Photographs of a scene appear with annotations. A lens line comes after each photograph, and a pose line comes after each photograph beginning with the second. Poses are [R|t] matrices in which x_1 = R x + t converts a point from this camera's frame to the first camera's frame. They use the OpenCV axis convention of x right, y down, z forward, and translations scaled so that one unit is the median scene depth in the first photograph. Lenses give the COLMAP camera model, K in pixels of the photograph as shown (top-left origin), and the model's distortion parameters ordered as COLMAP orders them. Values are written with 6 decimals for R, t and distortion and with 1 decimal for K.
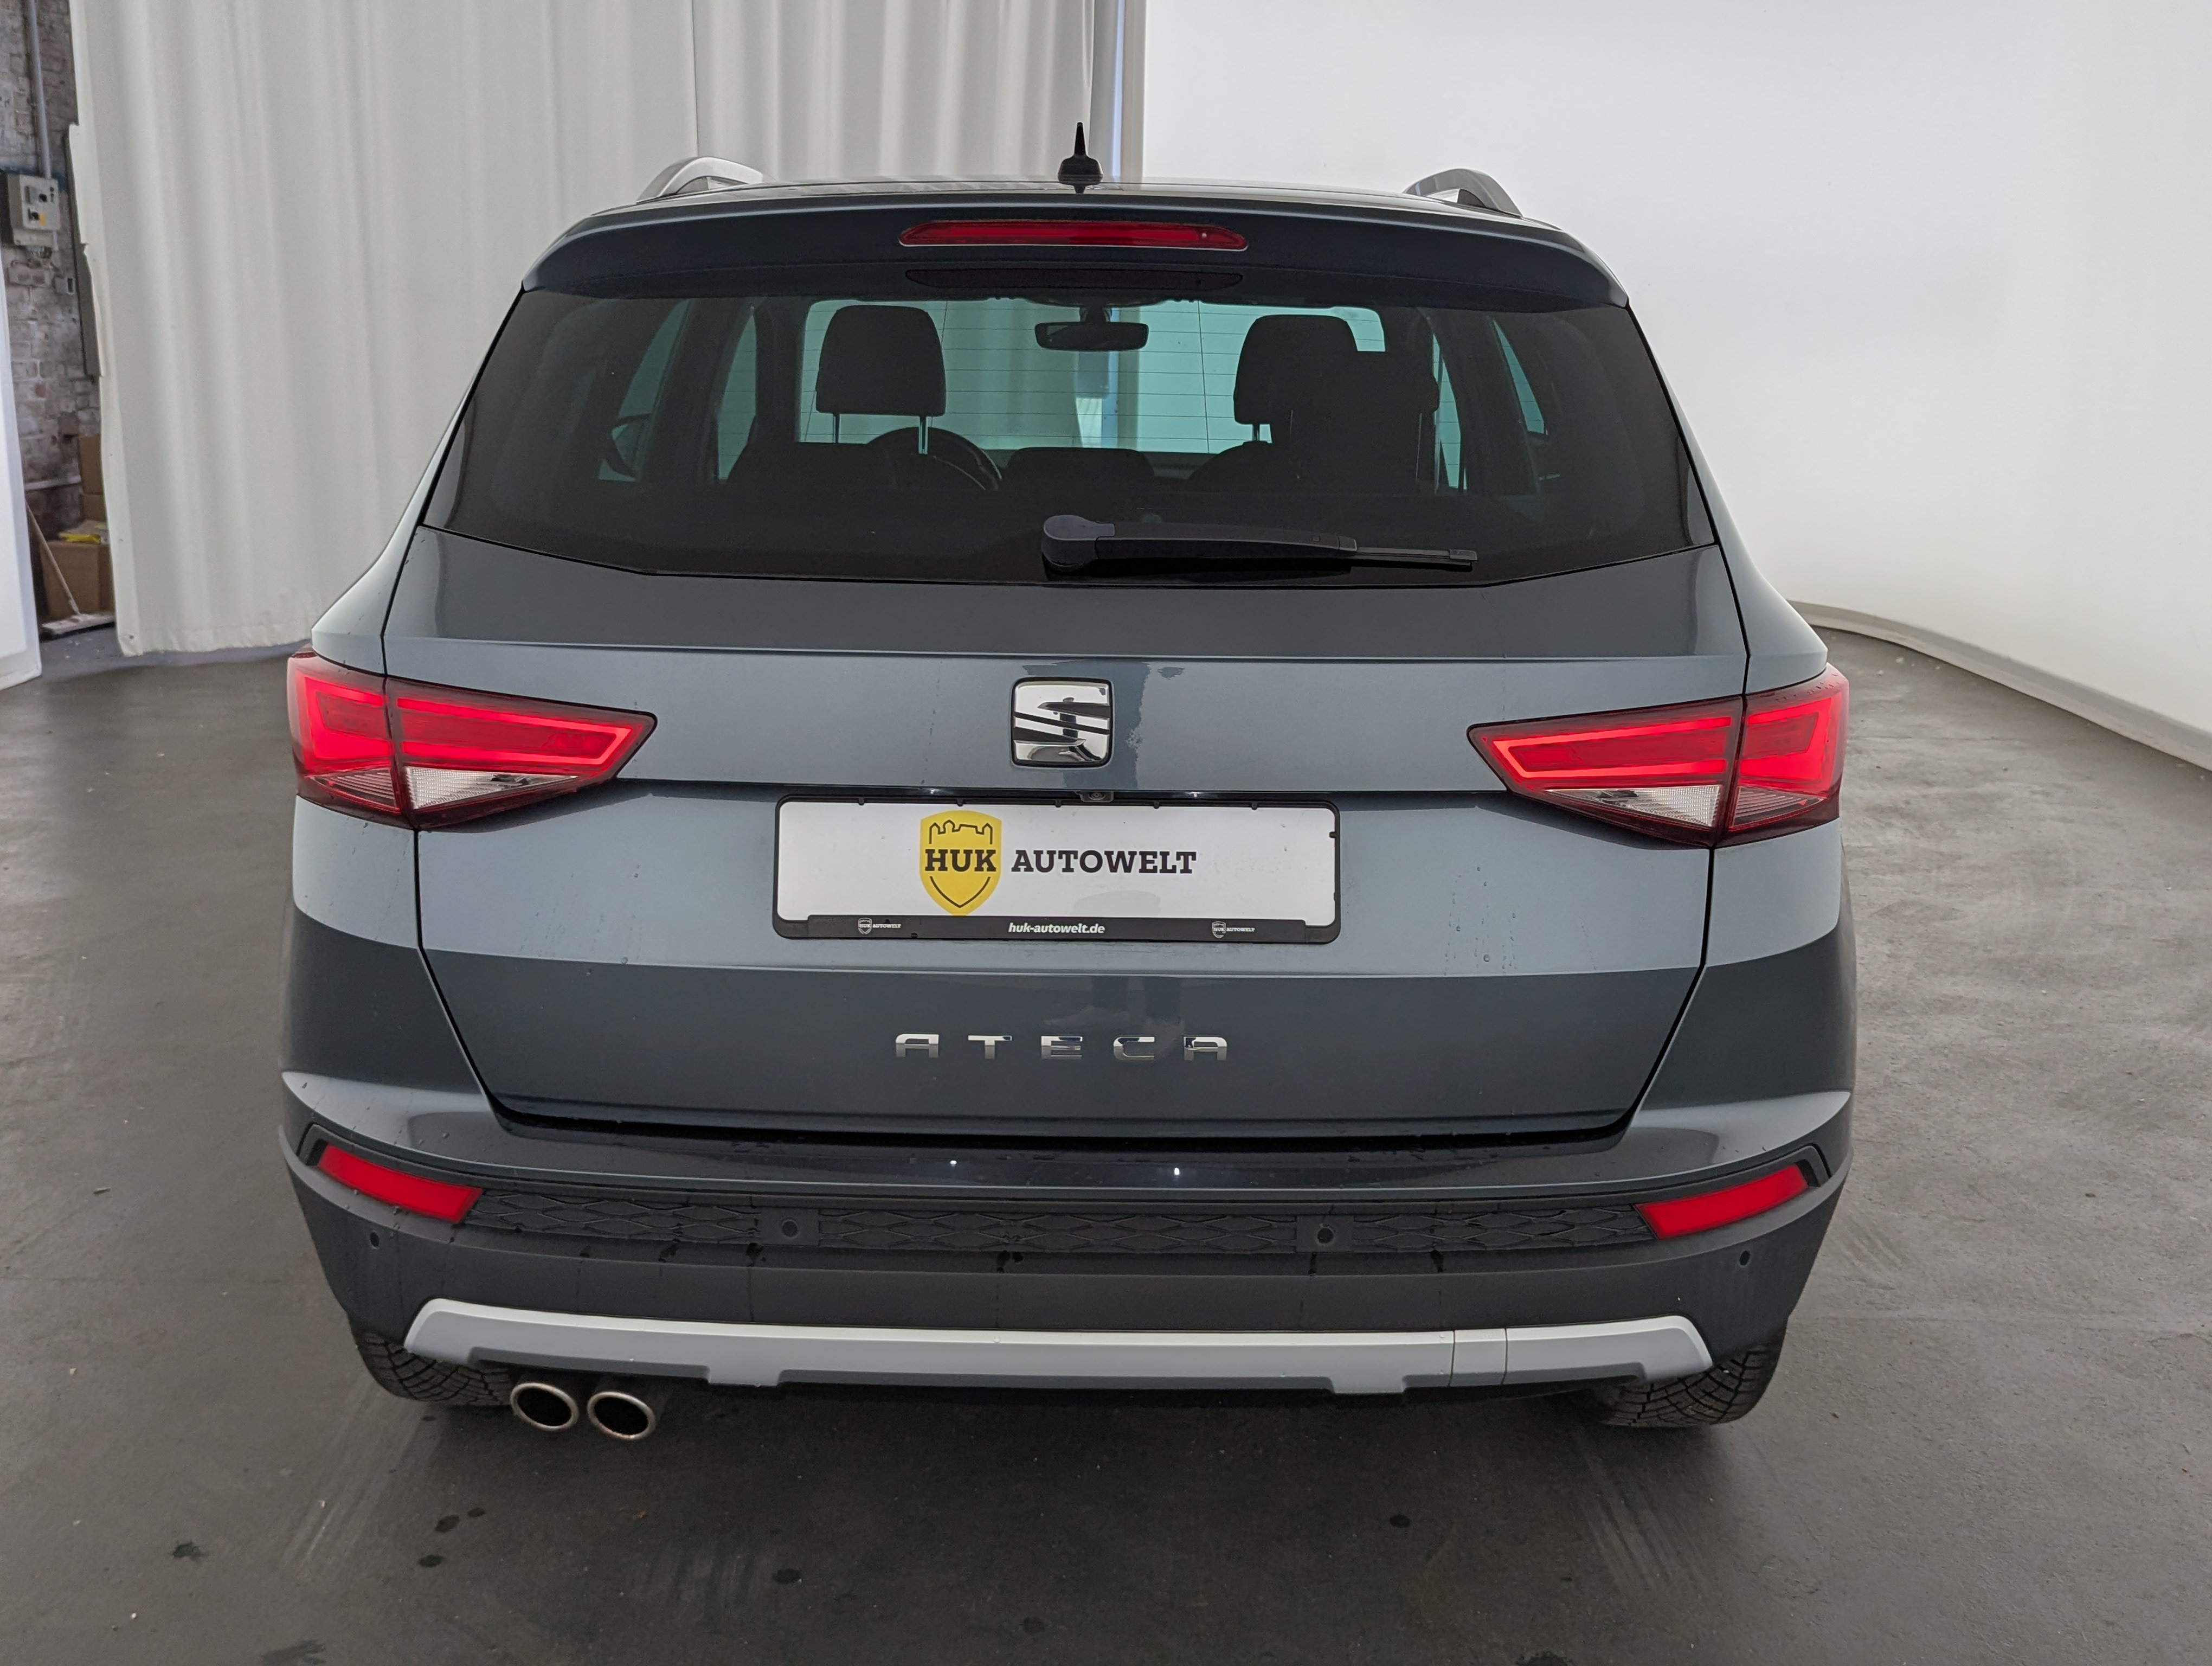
lens RADIAL K [[2122.5, 0, 1144.2], [0, 2122.5, 830.6], [0, 0, 1]] dist [0.014263, 0.000000]
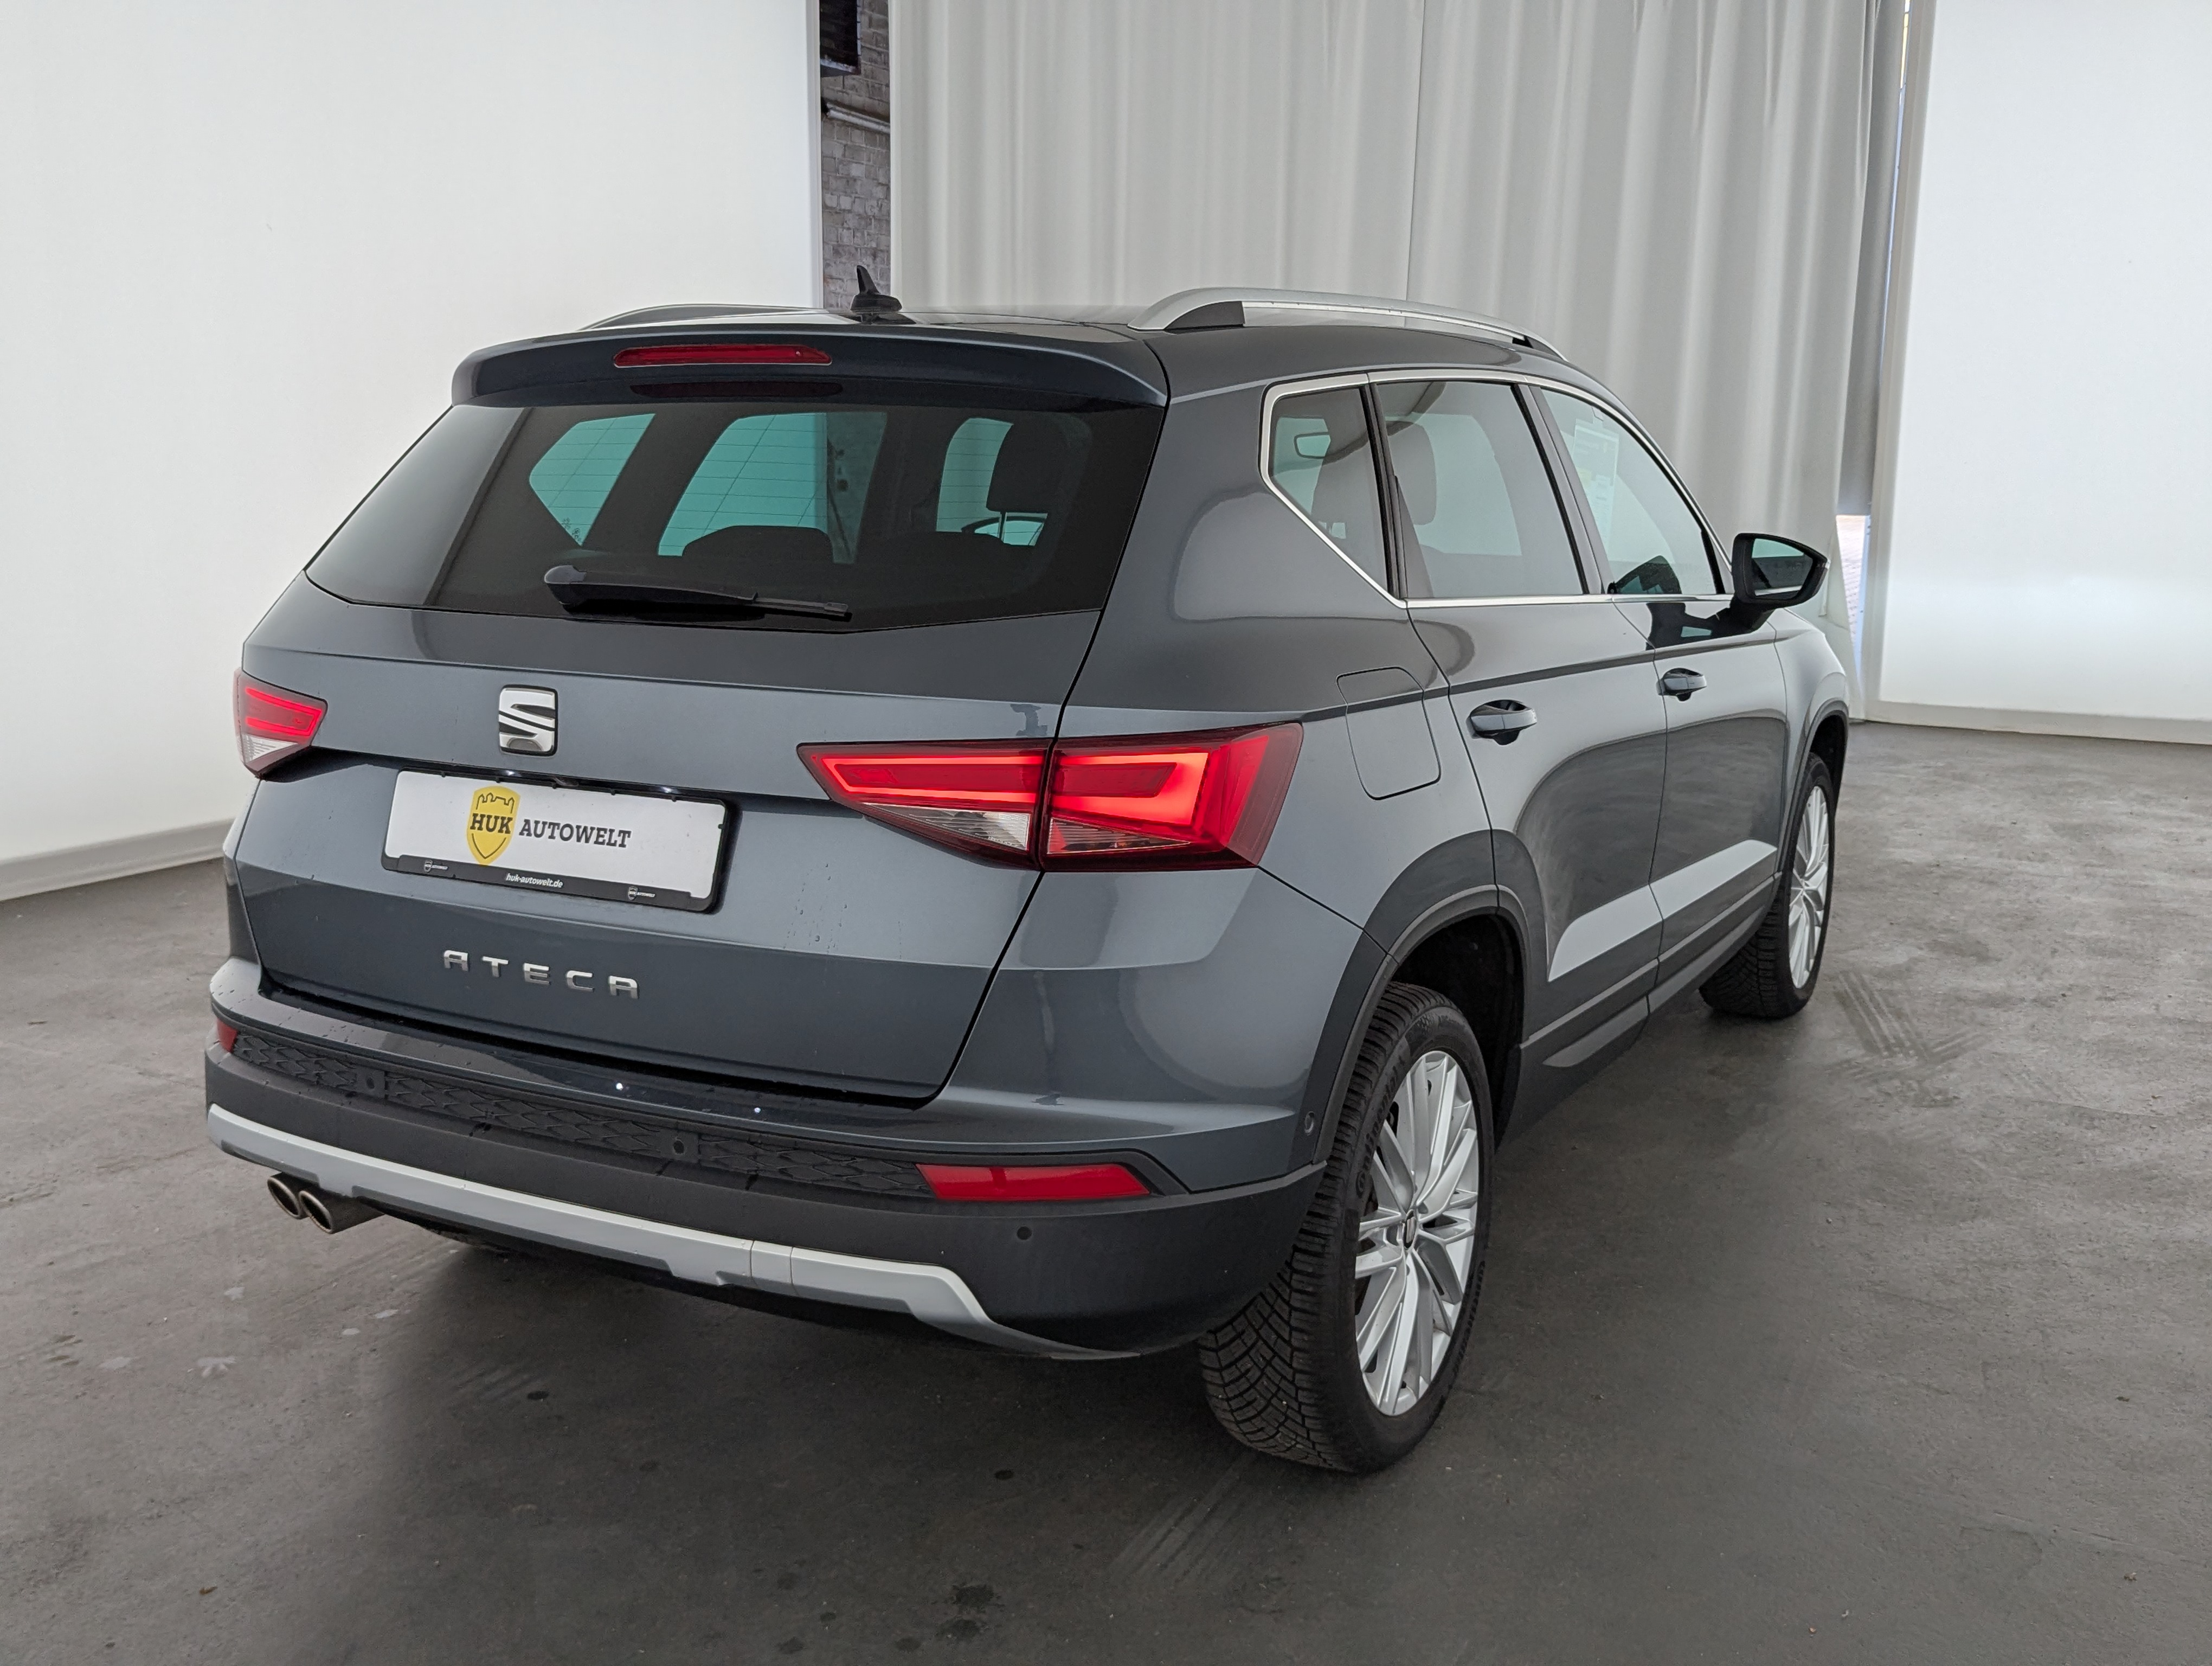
lens RADIAL K [[2122.5, 0, 1162.1], [0, 2122.5, 846.8], [0, 0, 1]] dist [0.014263, 0.000000]
pose [[0.884762, 0.081206, -0.458913, 0.889514], [-0.103385, 0.994367, -0.023365, 0.016063], [0.454431, 0.068117, 0.888174, 0.014284]]
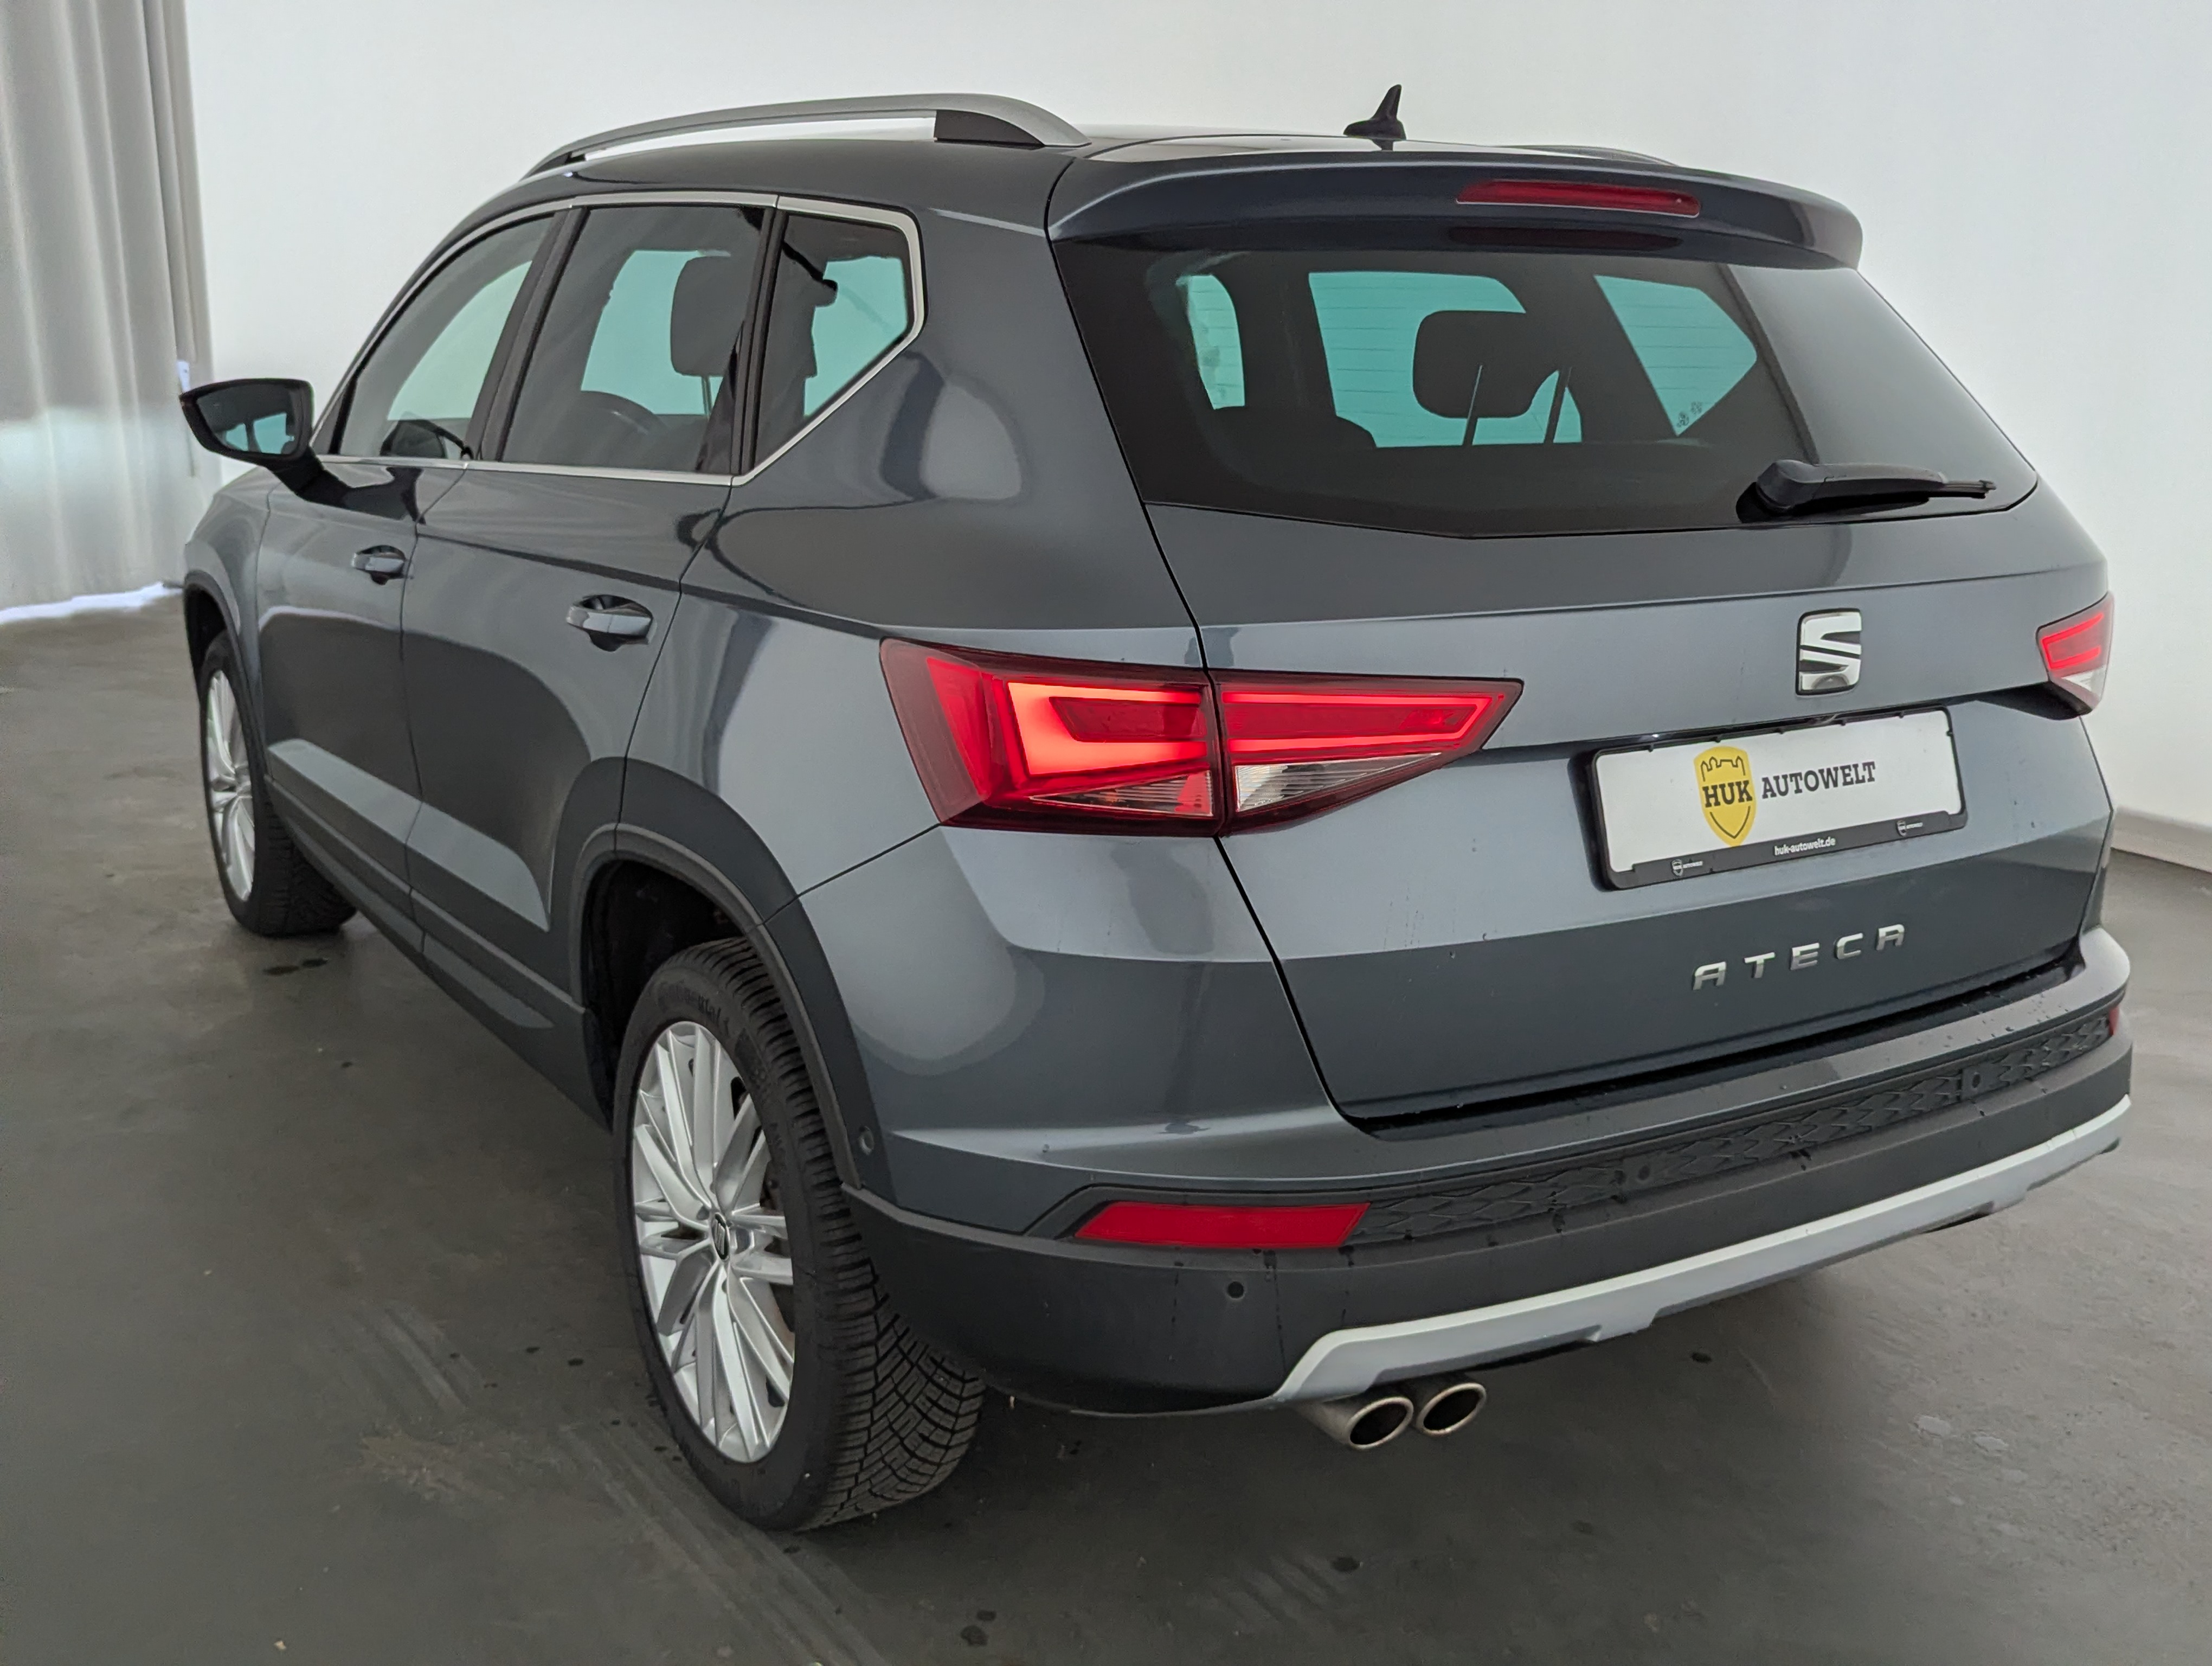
lens RADIAL K [[2122.5, 0, 1174.7], [0, 2122.5, 857.2], [0, 0, 1]] dist [0.014263, 0.000000]
pose [[0.837587, -0.132637, 0.529958, -0.873190], [0.118520, 0.991093, 0.060730, -0.050939], [-0.533293, 0.011944, 0.845846, 0.256851]]
